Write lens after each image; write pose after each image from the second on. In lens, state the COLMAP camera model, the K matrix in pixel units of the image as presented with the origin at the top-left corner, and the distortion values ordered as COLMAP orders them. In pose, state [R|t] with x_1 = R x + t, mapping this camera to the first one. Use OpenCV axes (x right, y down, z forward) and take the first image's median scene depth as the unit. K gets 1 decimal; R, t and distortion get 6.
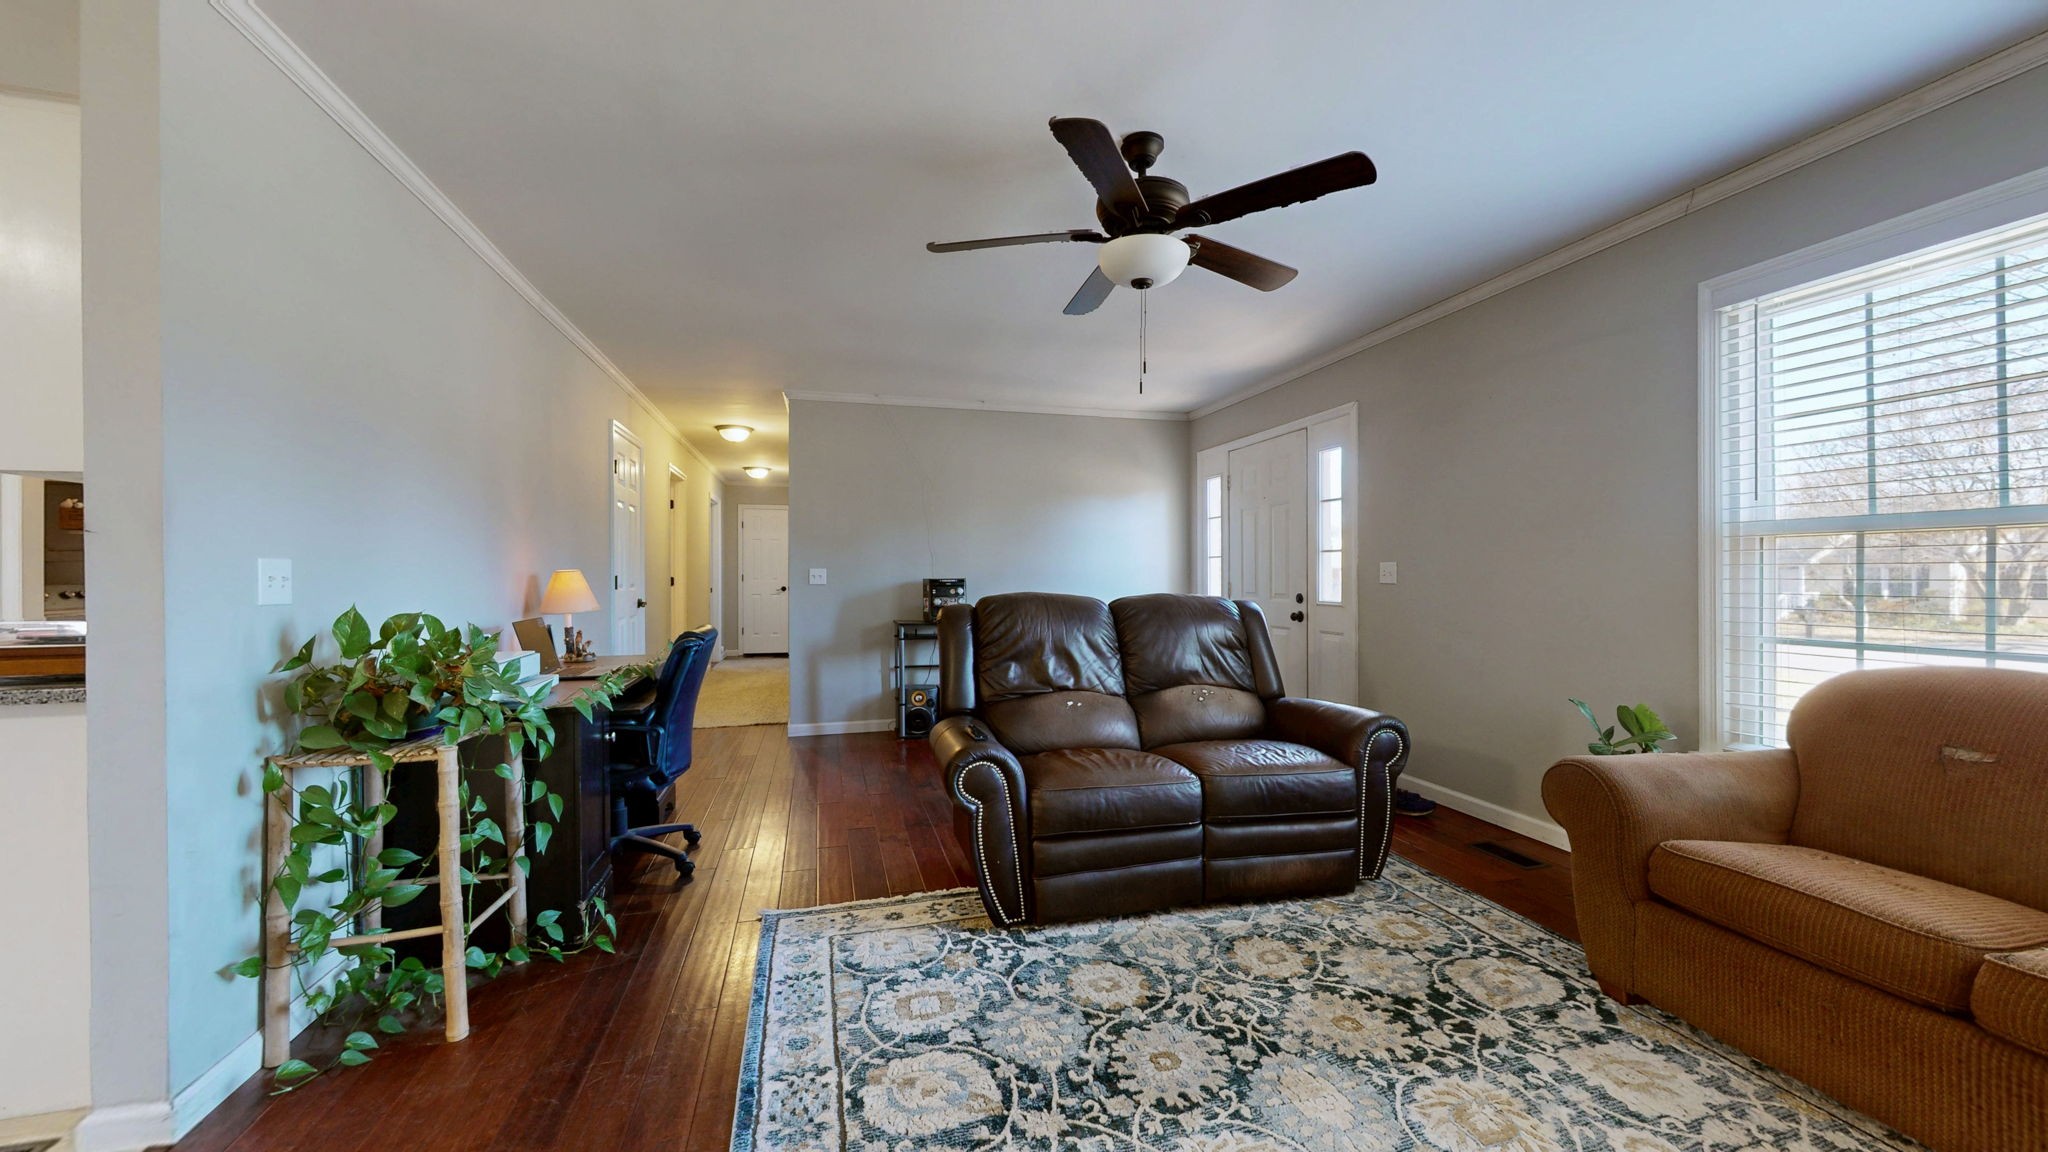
lens RADIAL K [[740.9, 0, 1024.0], [0, 740.9, 576.0], [0, 0, 1]] dist [0.000836, 0.000331]
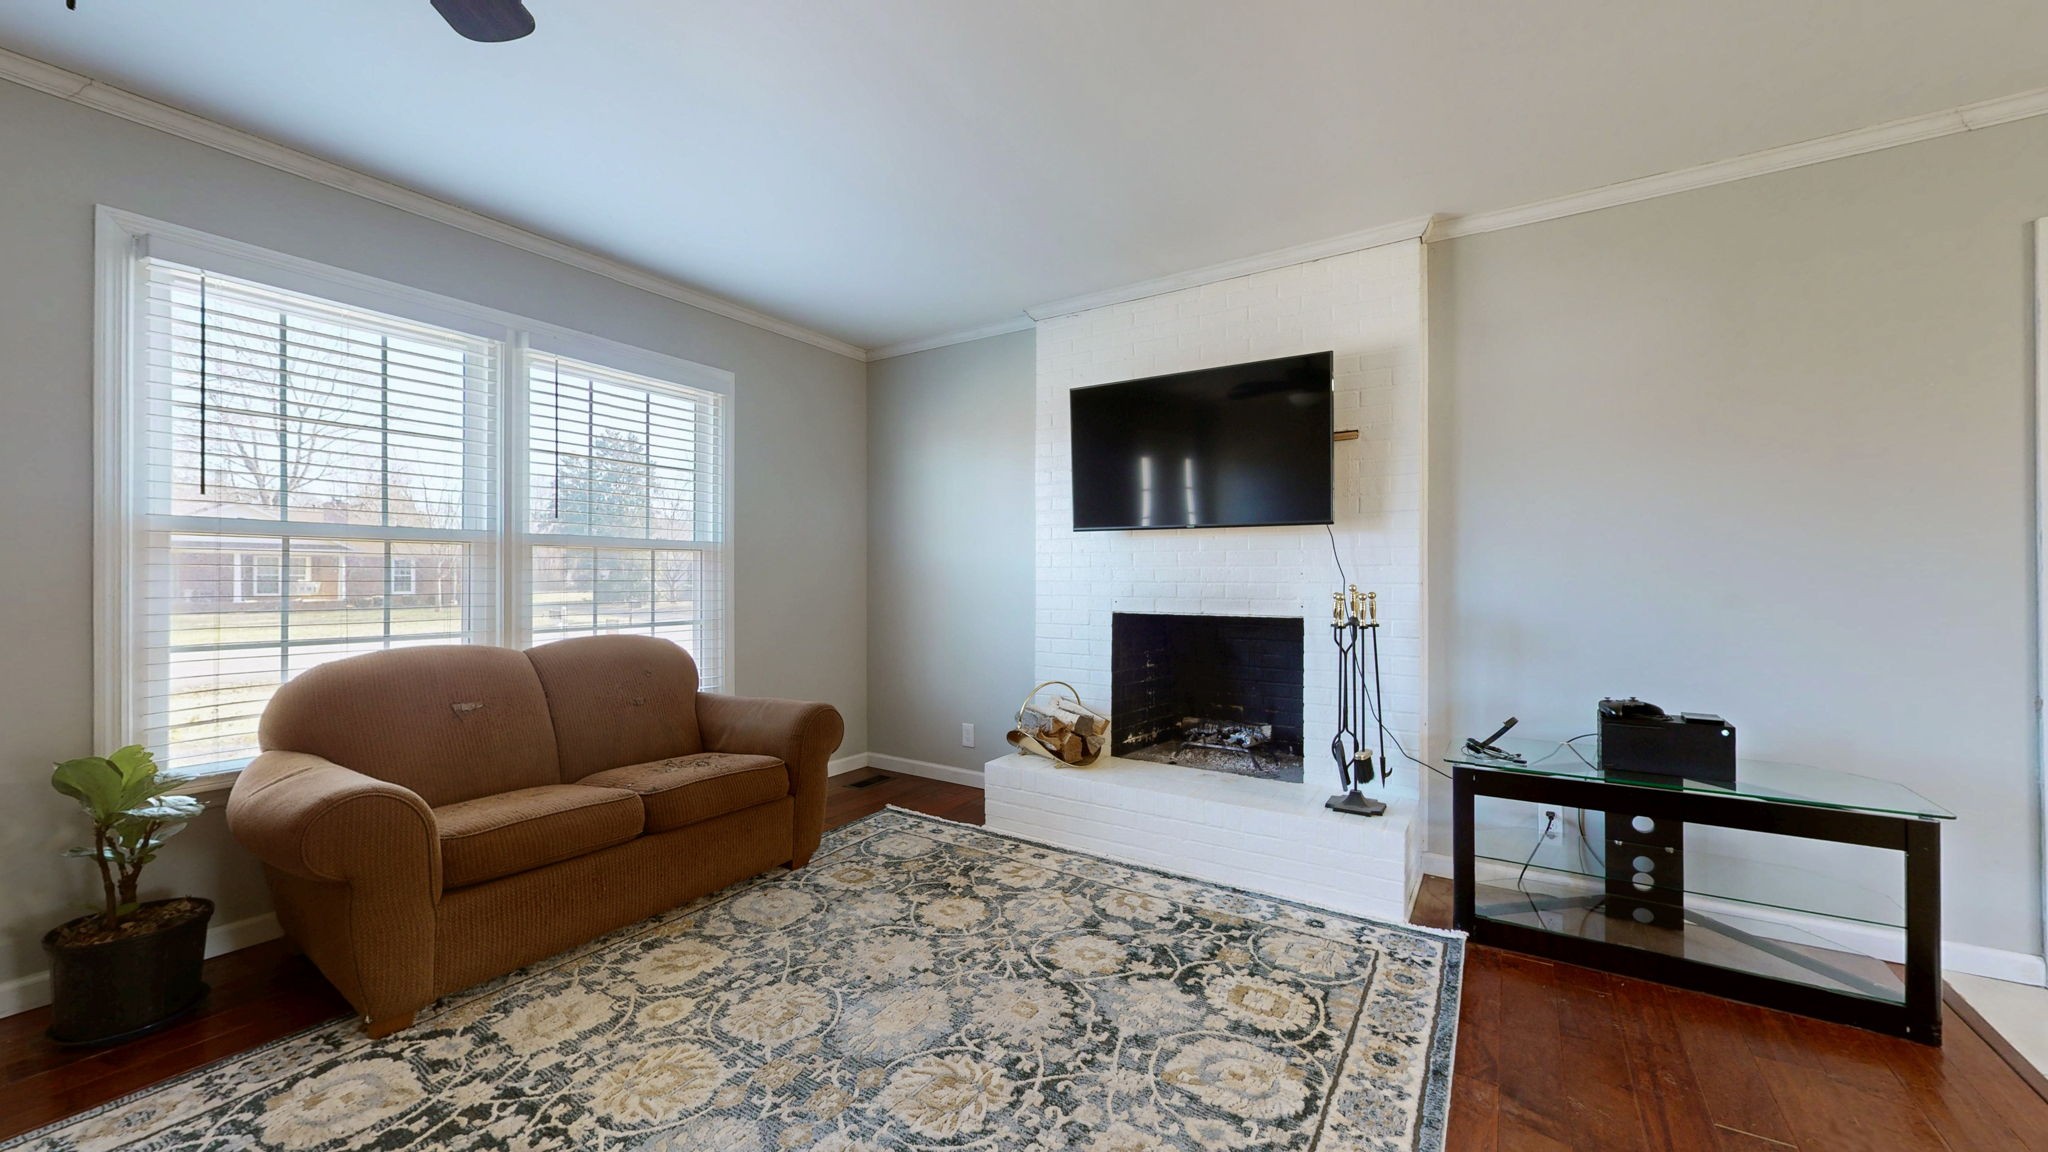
lens RADIAL K [[740.9, 0, 1024.0], [0, 740.9, 576.0], [0, 0, 1]] dist [0.000836, 0.000331]
pose [[-0.656832, 0.003190, 0.754030, -0.438182], [-0.000447, 0.999989, -0.004620, 0.001534], [-0.754037, -0.003372, -0.656824, 1.046658]]
